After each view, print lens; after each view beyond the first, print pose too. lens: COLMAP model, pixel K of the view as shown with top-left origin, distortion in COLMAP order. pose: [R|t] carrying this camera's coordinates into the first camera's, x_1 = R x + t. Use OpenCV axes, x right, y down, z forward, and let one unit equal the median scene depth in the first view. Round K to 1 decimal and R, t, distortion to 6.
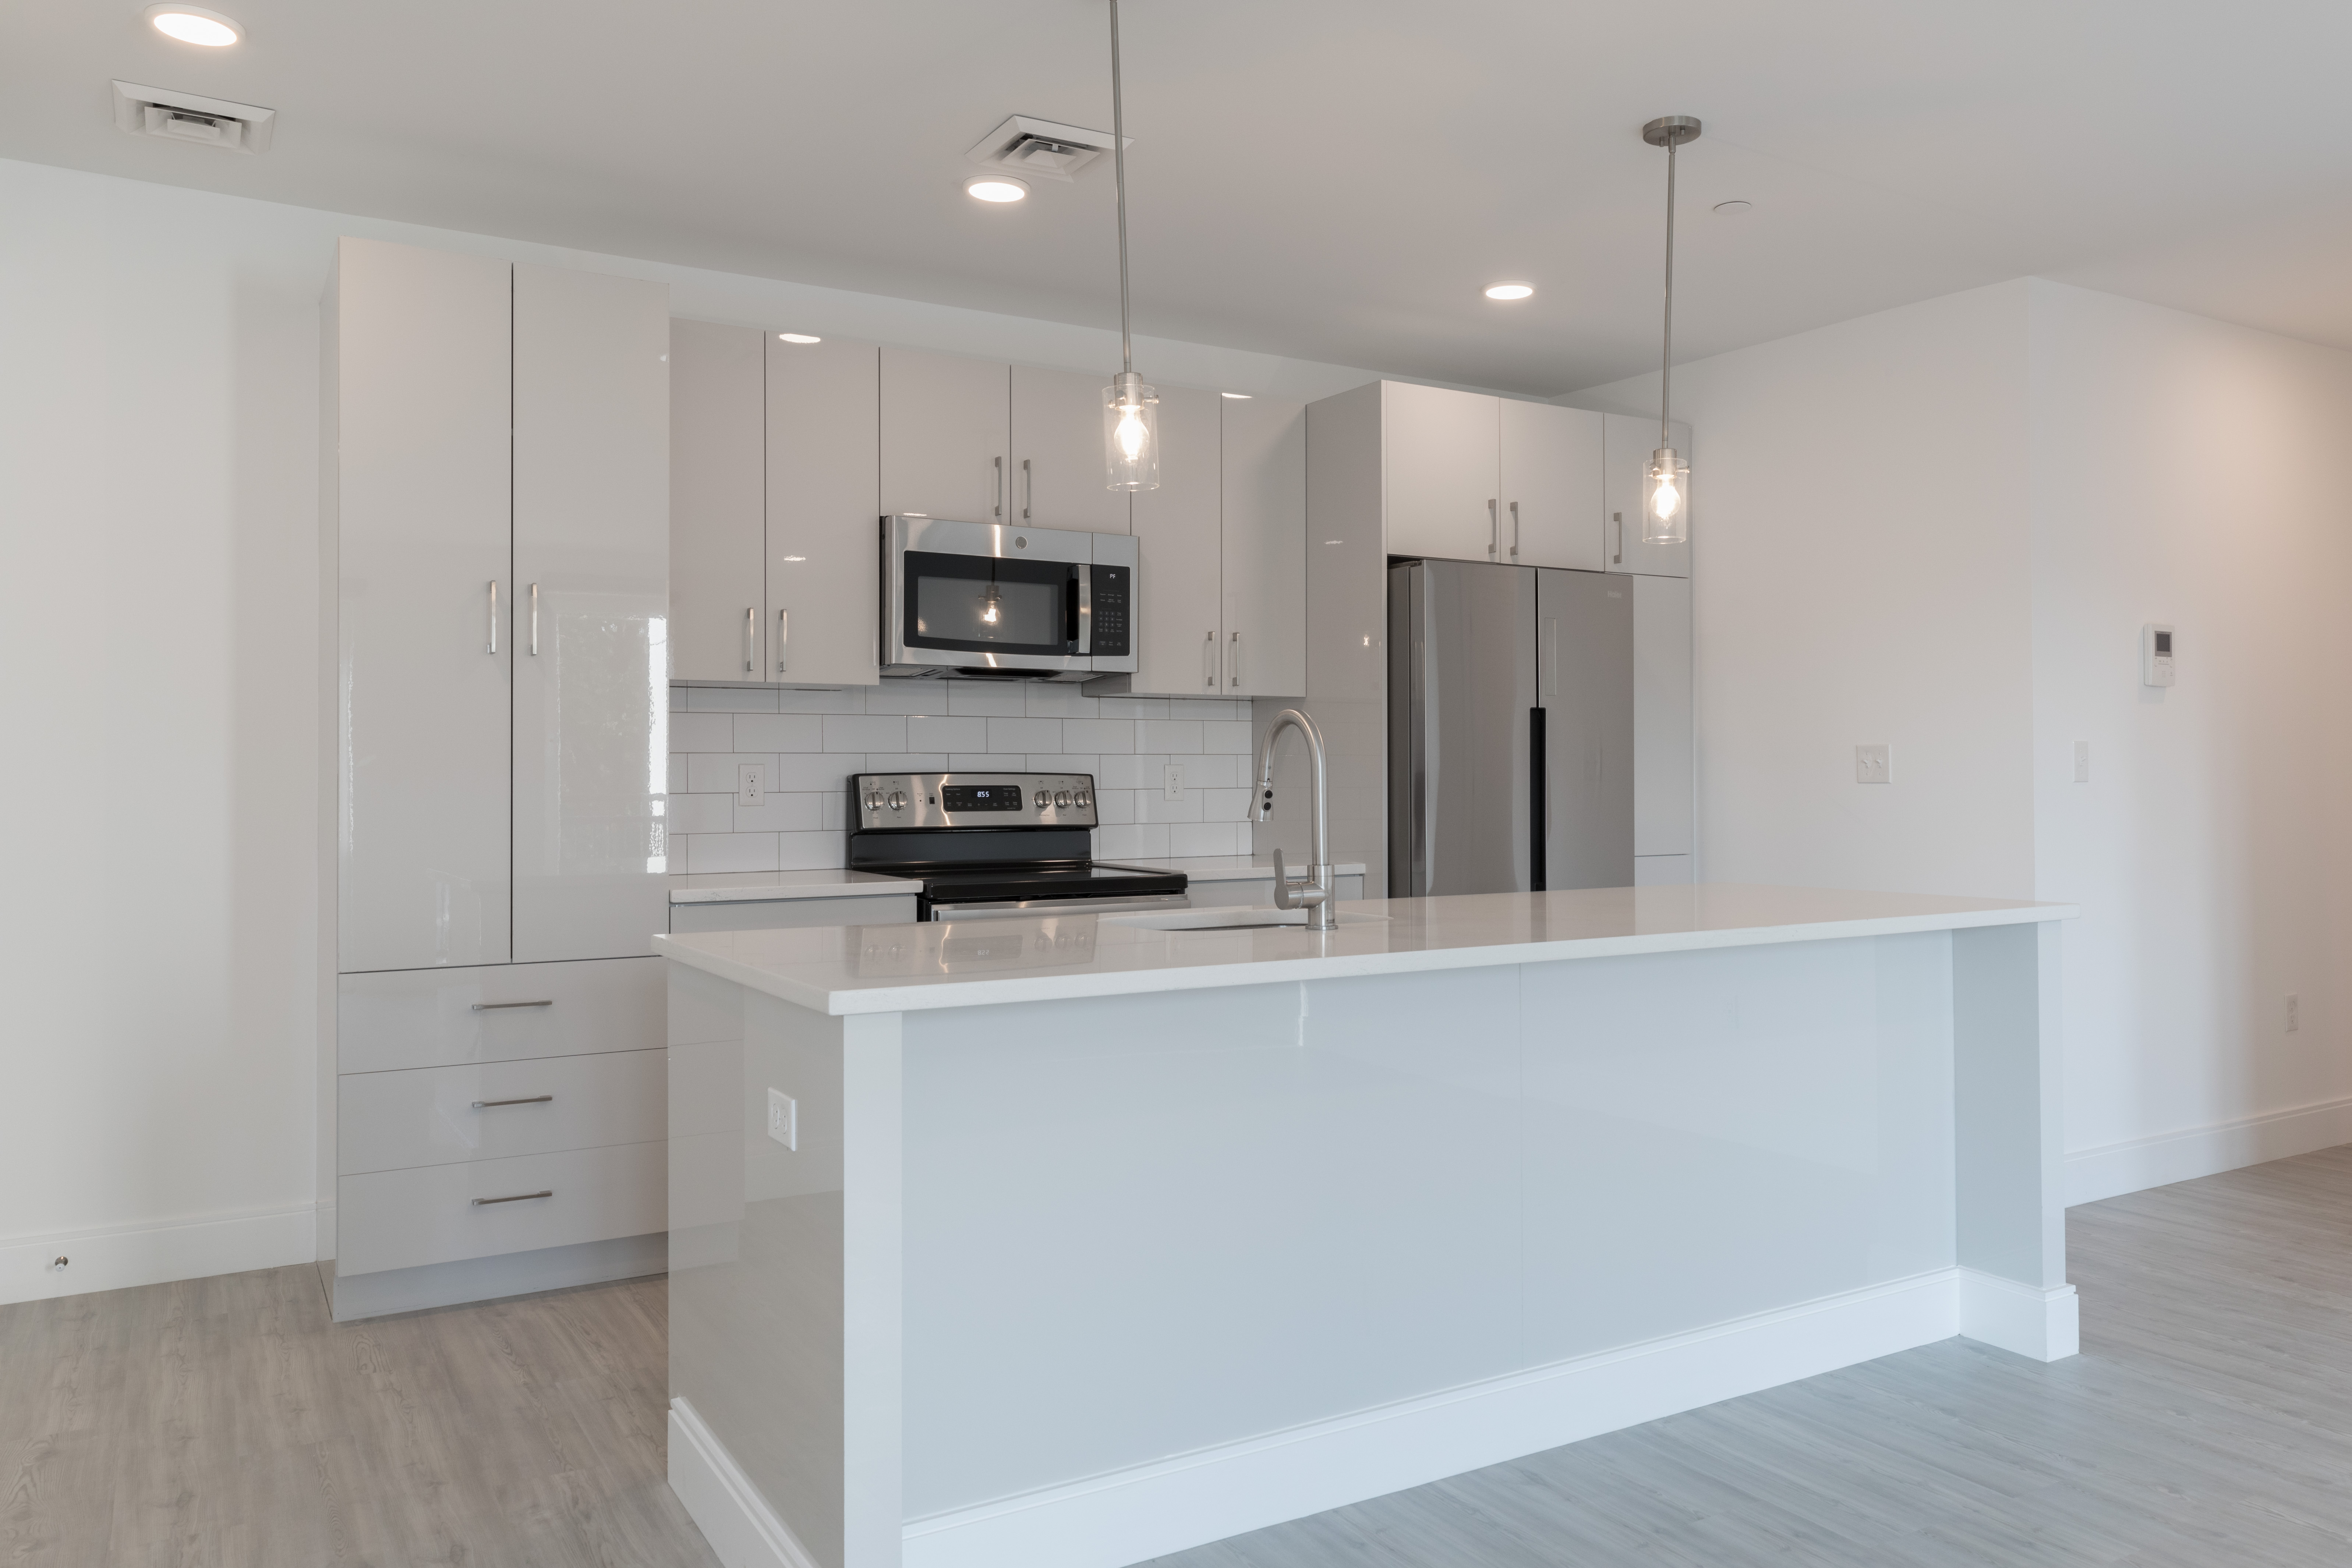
lens RADIAL K [[1706.3, 0, 1177.6], [0, 1706.3, 763.2], [0, 0, 1]] dist [-0.002553, 0.001801]
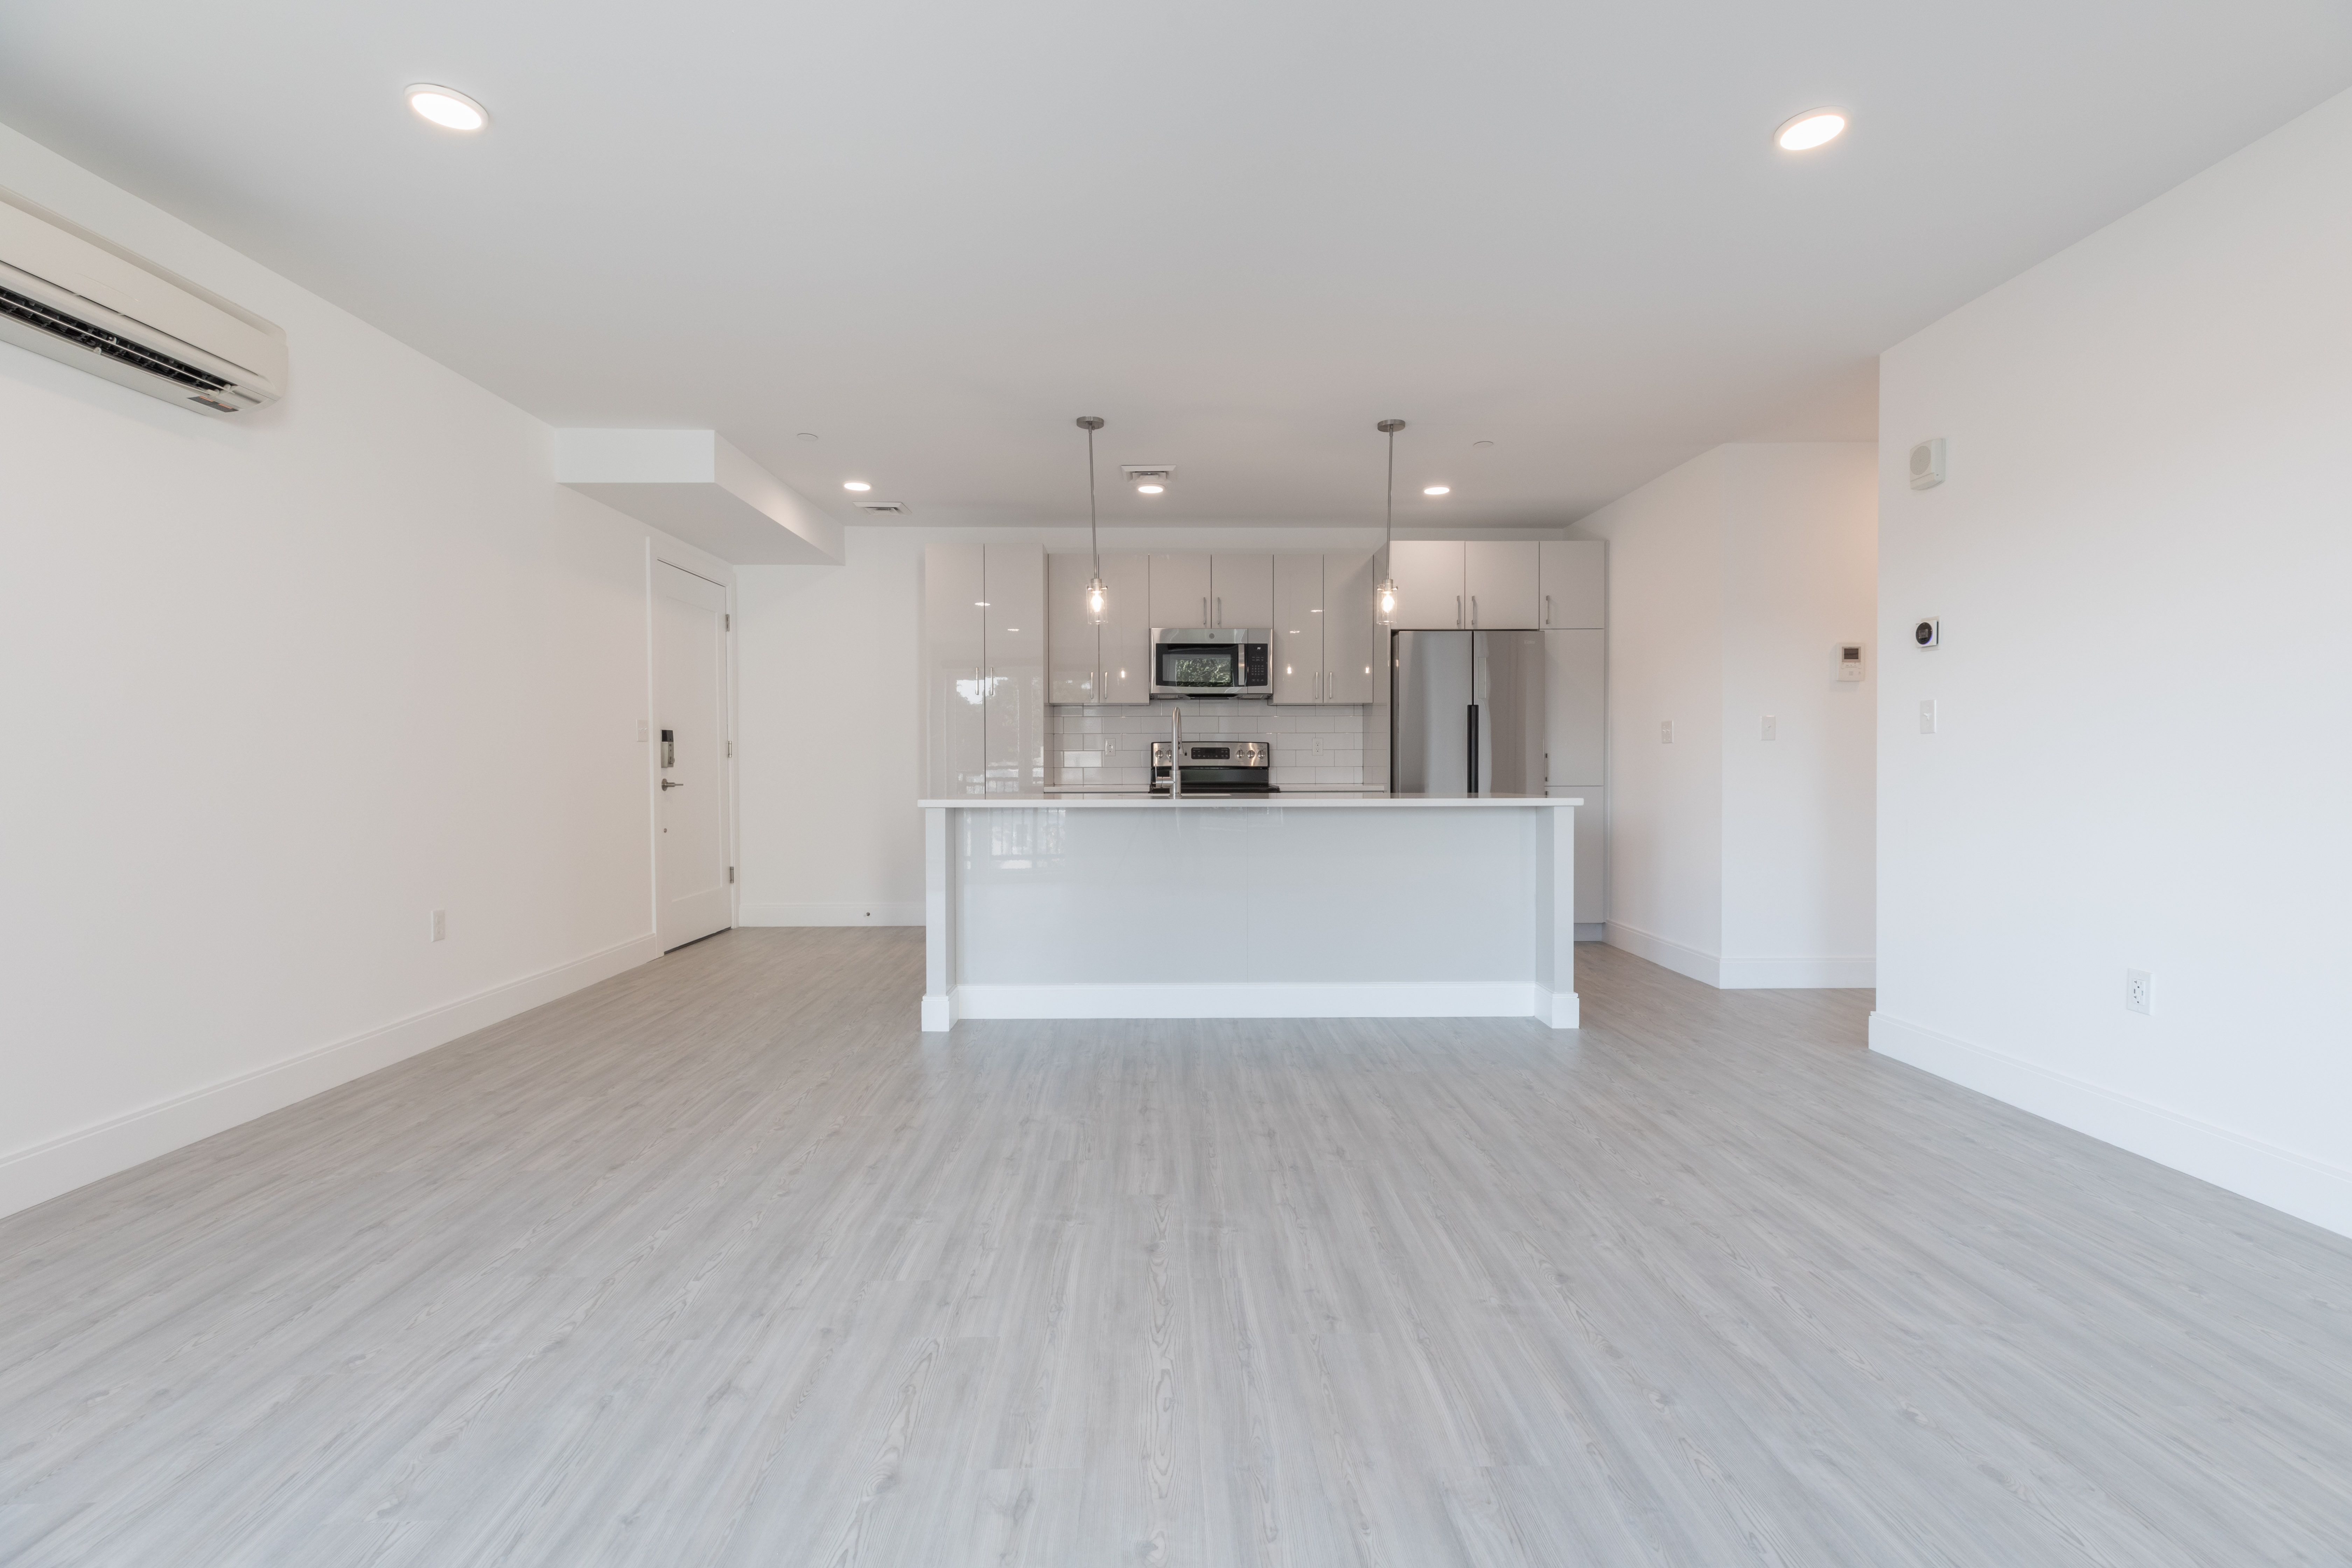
lens RADIAL K [[1086.3, 0, 1173.1], [0, 1086.3, 793.1], [0, 0, 1]] dist [0.012011, 0.000652]
pose [[0.852832, 0.015561, -0.521953, 0.581201], [0.001265, 0.999491, 0.031865, 0.027698], [0.522184, -0.027836, 0.852379, -0.219100]]
